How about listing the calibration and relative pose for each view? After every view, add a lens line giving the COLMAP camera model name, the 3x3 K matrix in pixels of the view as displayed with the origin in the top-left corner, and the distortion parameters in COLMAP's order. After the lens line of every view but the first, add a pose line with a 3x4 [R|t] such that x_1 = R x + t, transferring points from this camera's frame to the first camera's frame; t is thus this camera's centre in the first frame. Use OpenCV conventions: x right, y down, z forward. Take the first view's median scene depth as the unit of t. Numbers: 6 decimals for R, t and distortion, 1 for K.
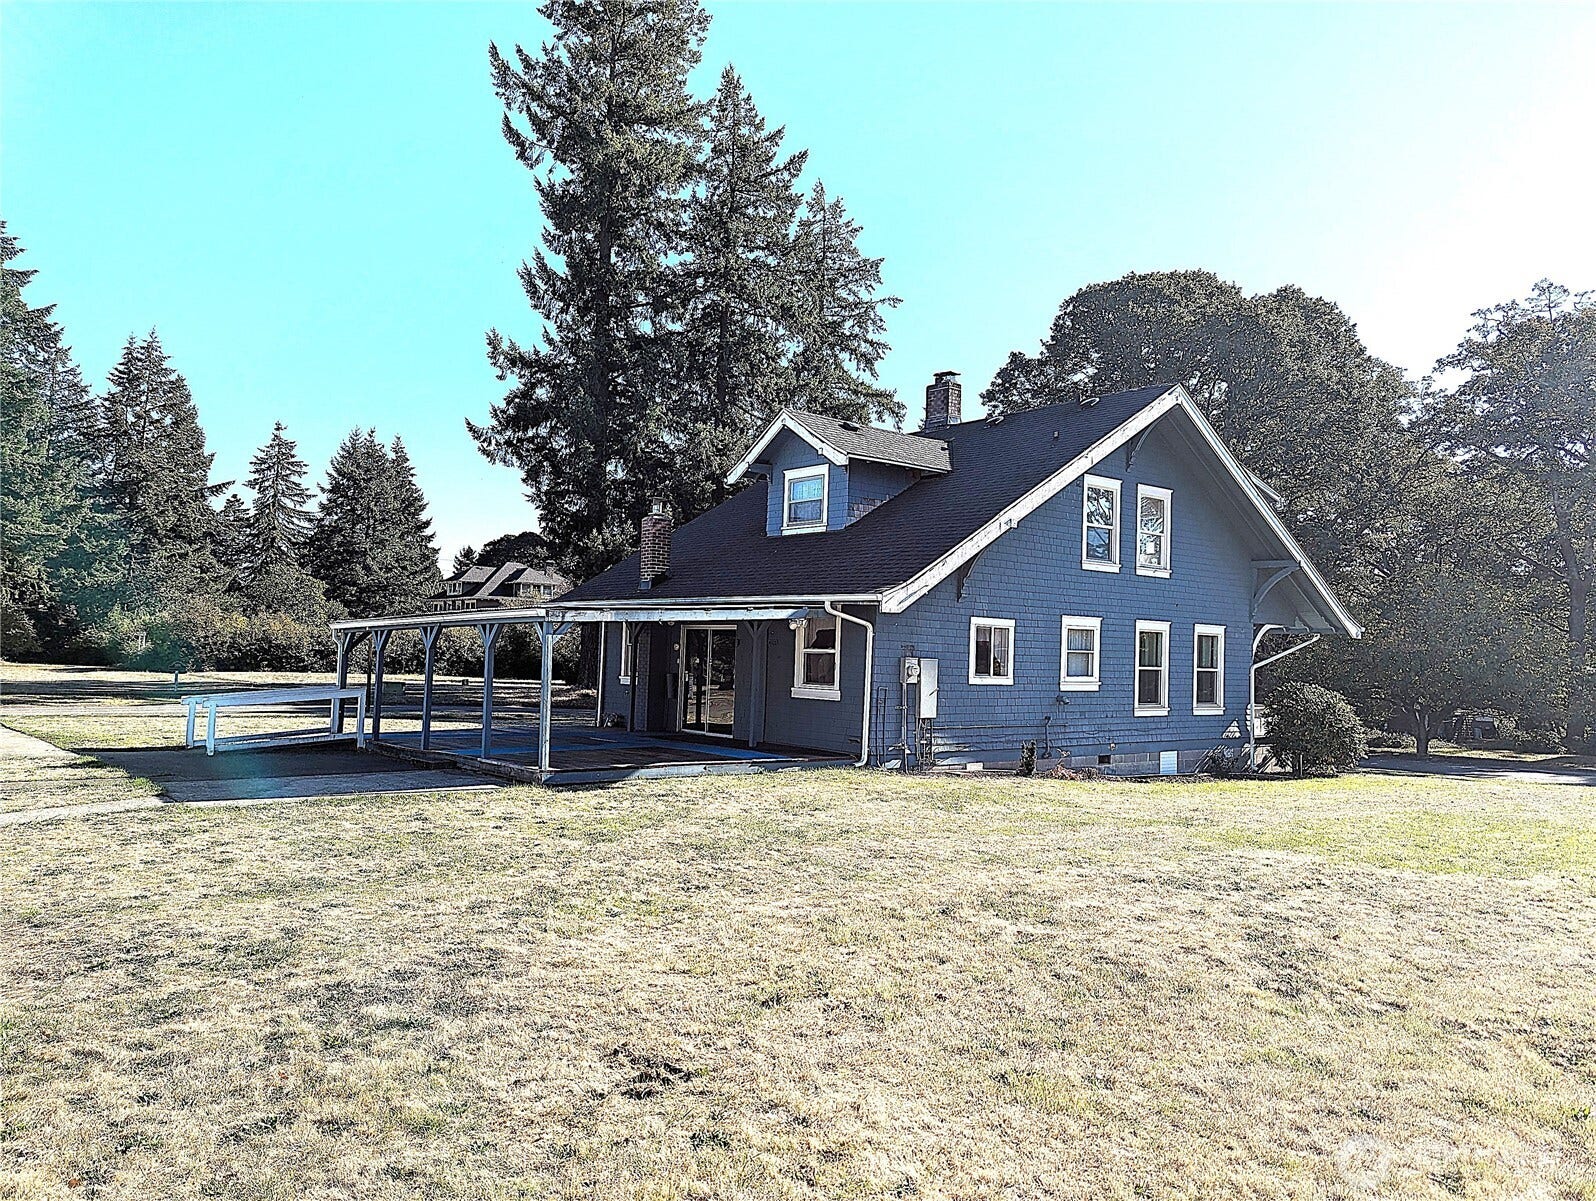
lens RADIAL K [[1098.4, 0, 802.4], [0, 1098.4, 601.9], [0, 0, 1]] dist [0.032720, -0.025634]
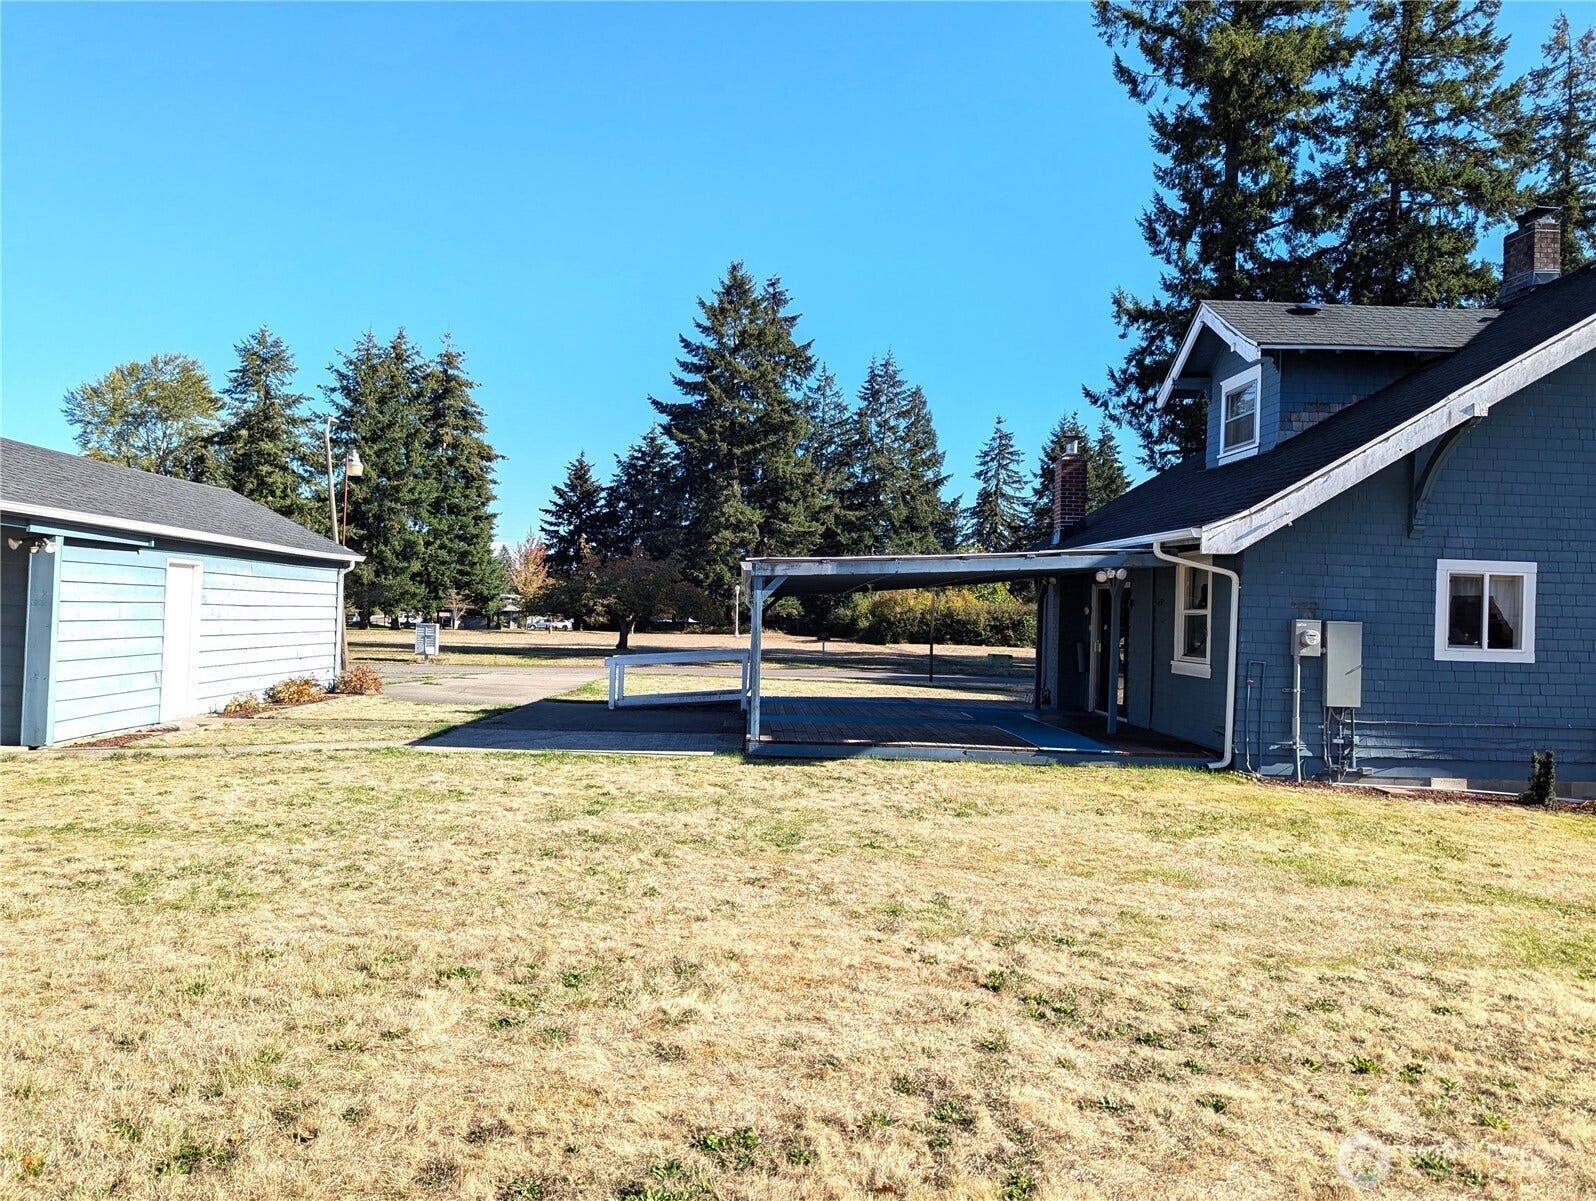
lens RADIAL K [[1098.4, 0, 795.3], [0, 1098.4, 603.3], [0, 0, 1]] dist [0.032720, -0.025634]
pose [[0.791392, -0.013169, -0.611167, 0.081524], [0.026073, 0.999585, 0.012224, 0.007010], [0.610752, -0.025609, 0.791408, 0.073445]]
